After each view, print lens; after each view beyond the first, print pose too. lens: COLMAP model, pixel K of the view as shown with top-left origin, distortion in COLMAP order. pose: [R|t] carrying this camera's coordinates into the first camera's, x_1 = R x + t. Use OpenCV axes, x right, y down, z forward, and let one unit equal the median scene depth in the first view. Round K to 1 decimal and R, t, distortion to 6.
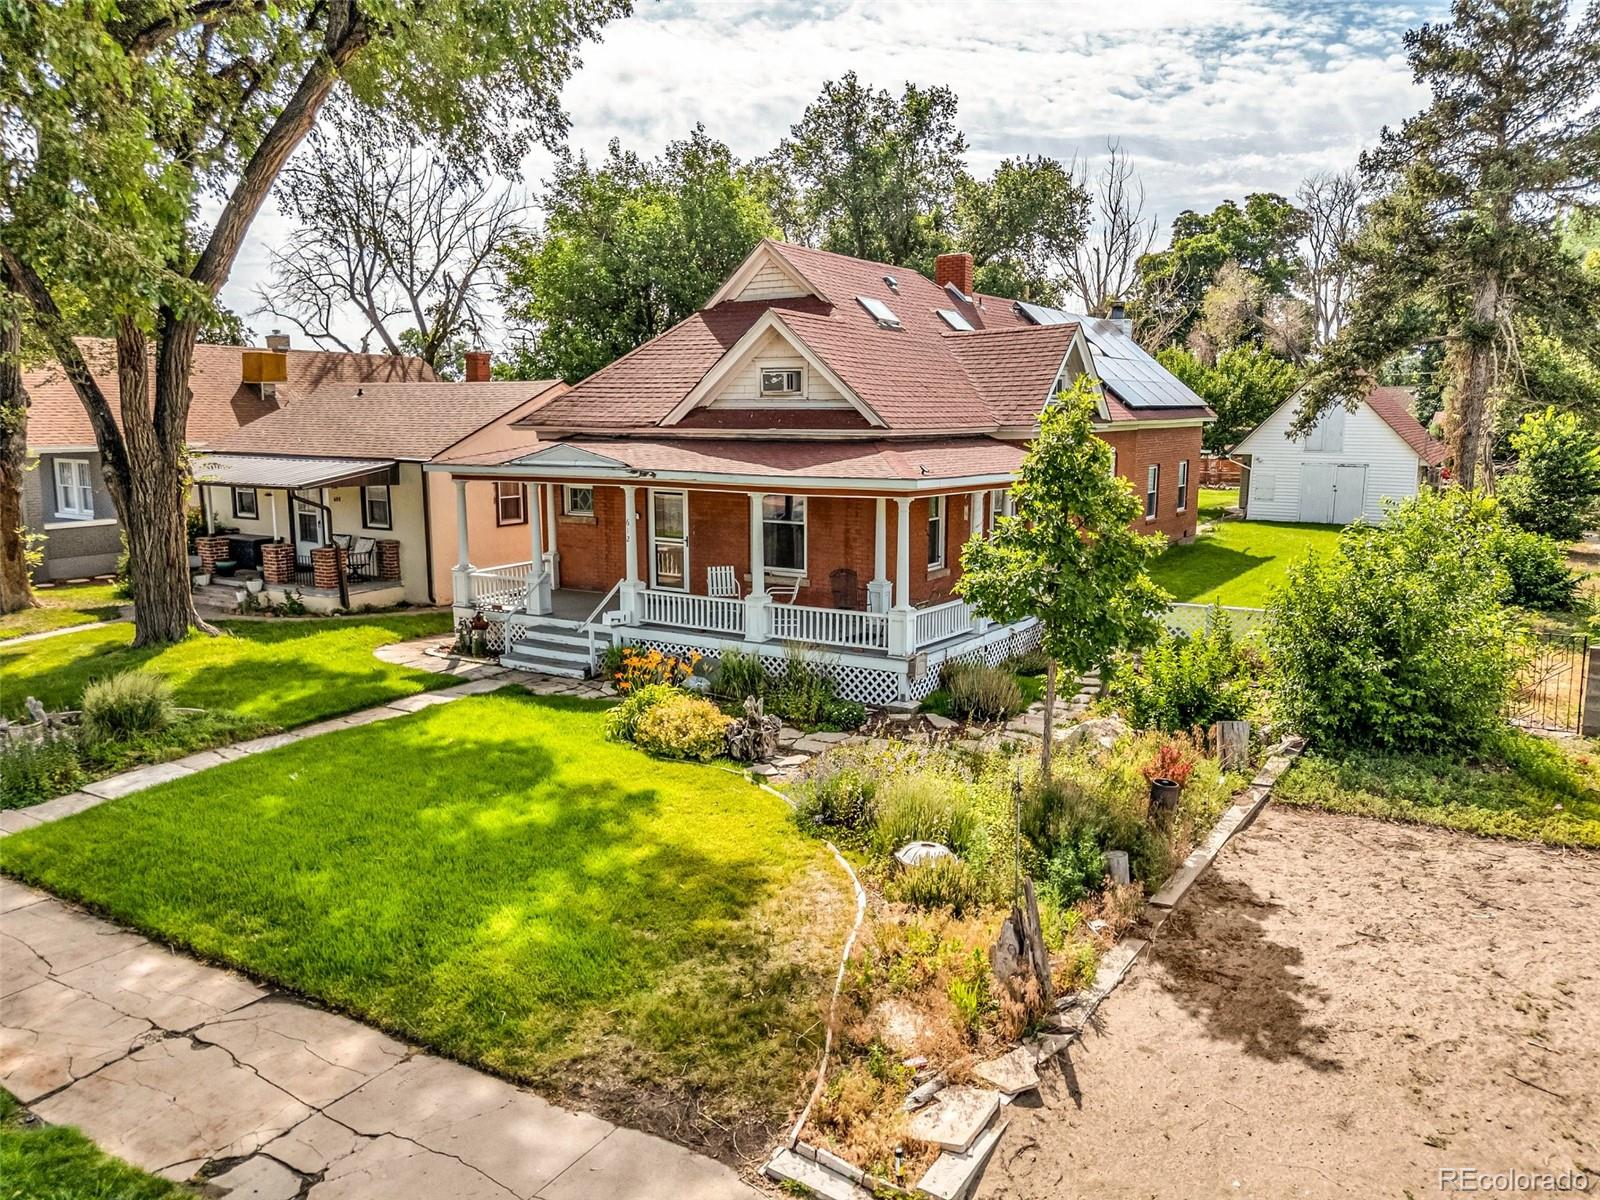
lens RADIAL K [[1173.1, 0, 800.0], [0, 1173.1, 600.0], [0, 0, 1]] dist [0.089585, -0.088798]
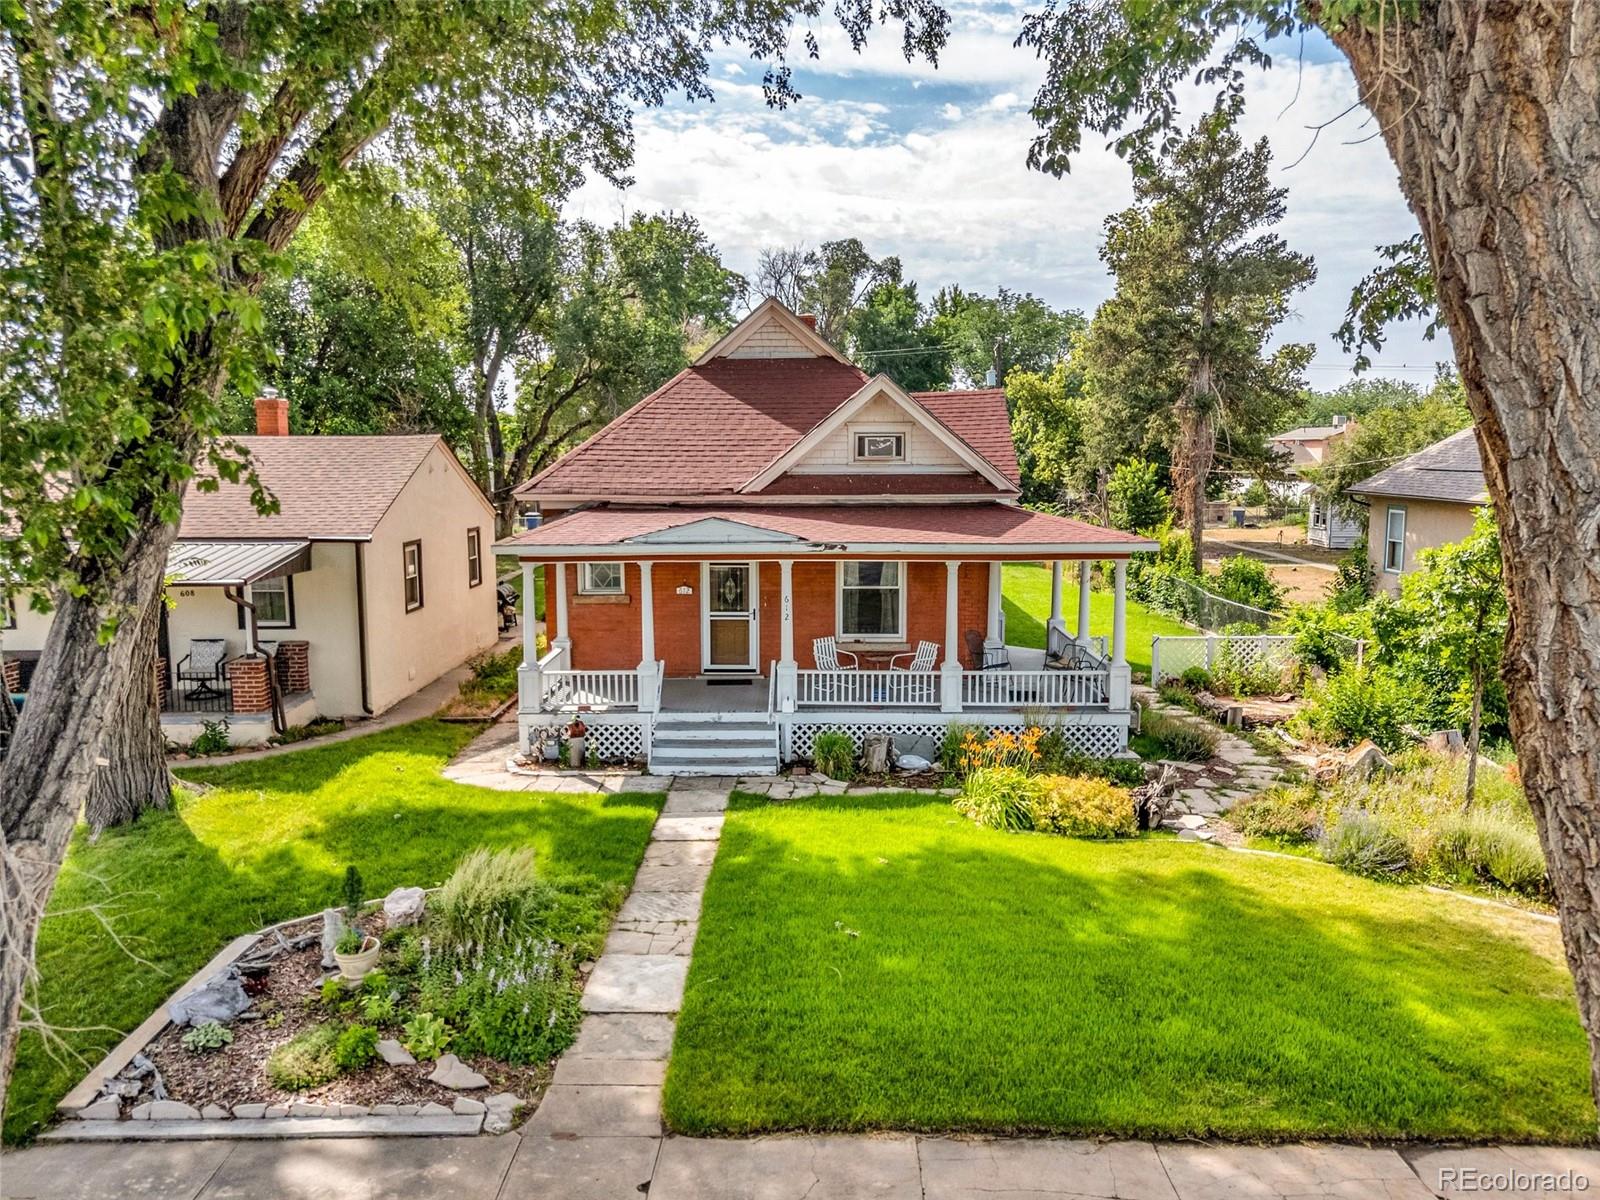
lens RADIAL K [[1173.1, 0, 800.0], [0, 1173.1, 600.0], [0, 0, 1]] dist [0.089585, -0.088798]
pose [[0.852420, -0.065831, 0.518697, -0.637038], [0.082279, 0.996571, -0.008736, -0.058605], [-0.516343, 0.050124, 0.854914, 0.215273]]
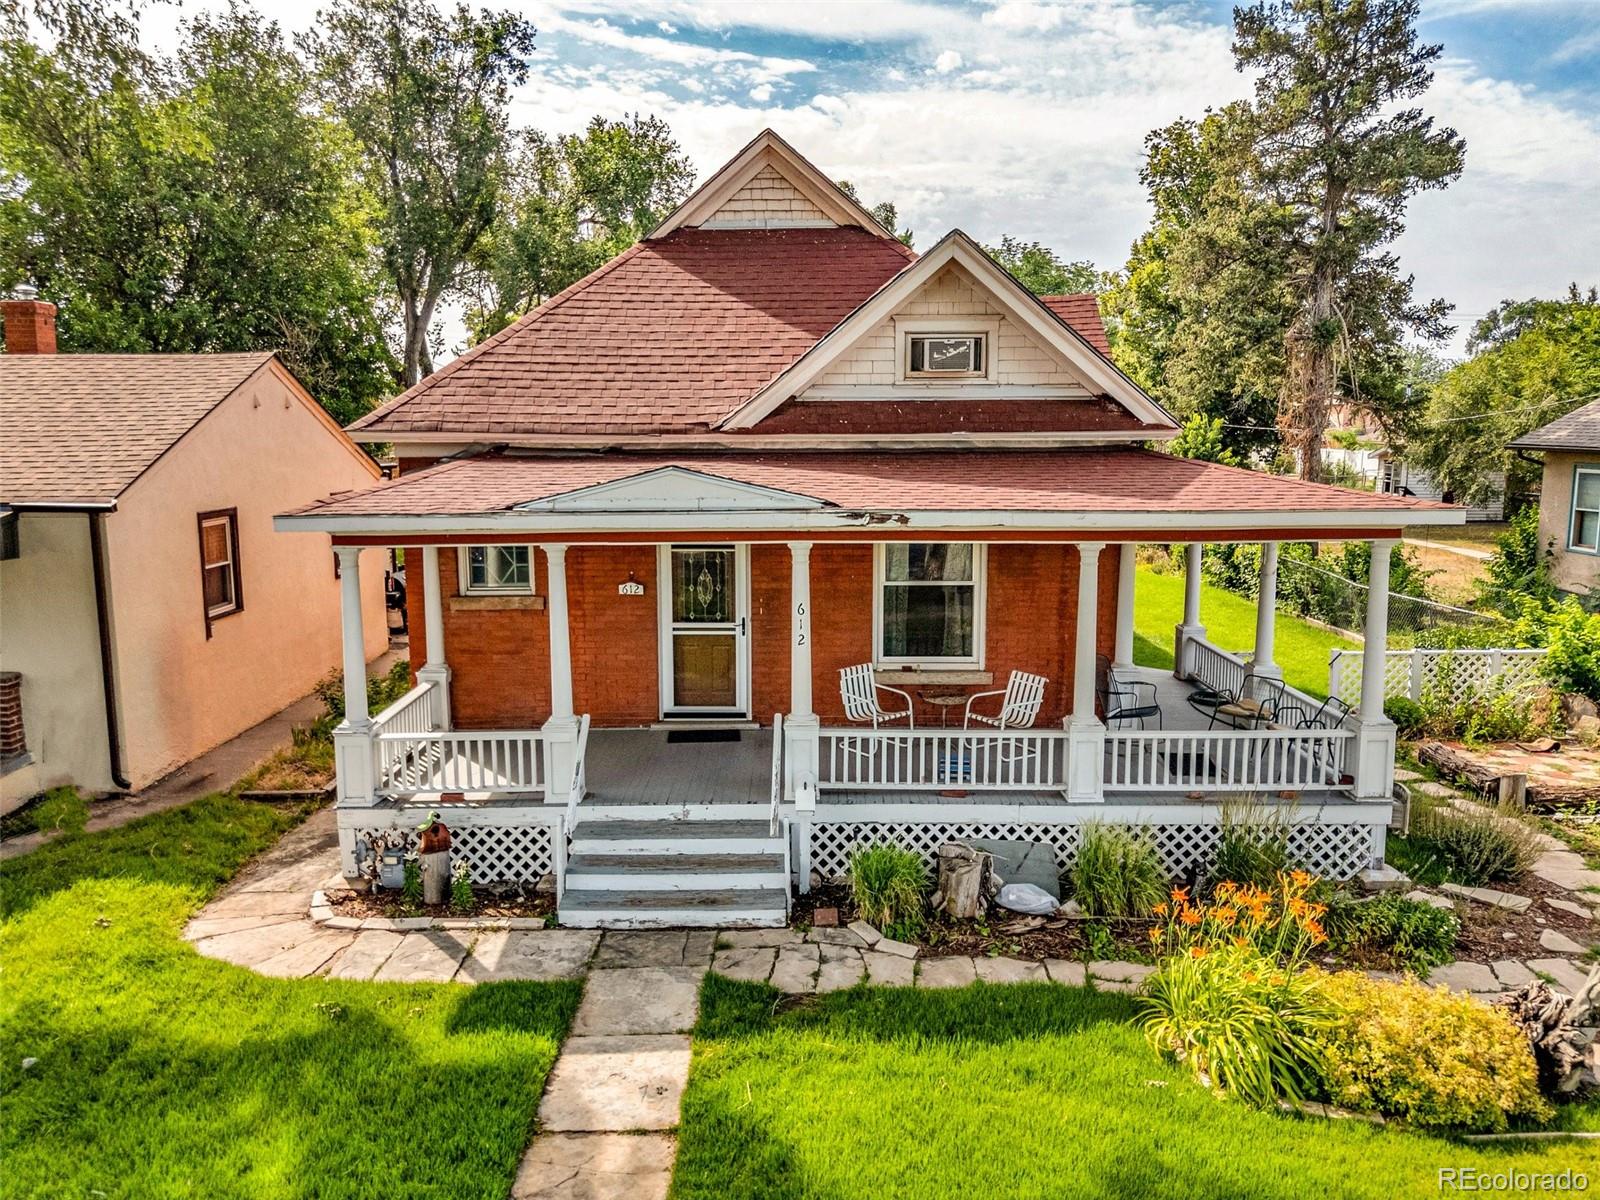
lens RADIAL K [[1173.1, 0, 800.0], [0, 1173.1, 600.0], [0, 0, 1]] dist [0.089585, -0.088798]
pose [[0.844223, -0.079433, 0.530073, -0.444269], [0.084451, 0.996318, 0.014799, -0.080917], [-0.529297, 0.032271, 0.847823, 0.568098]]
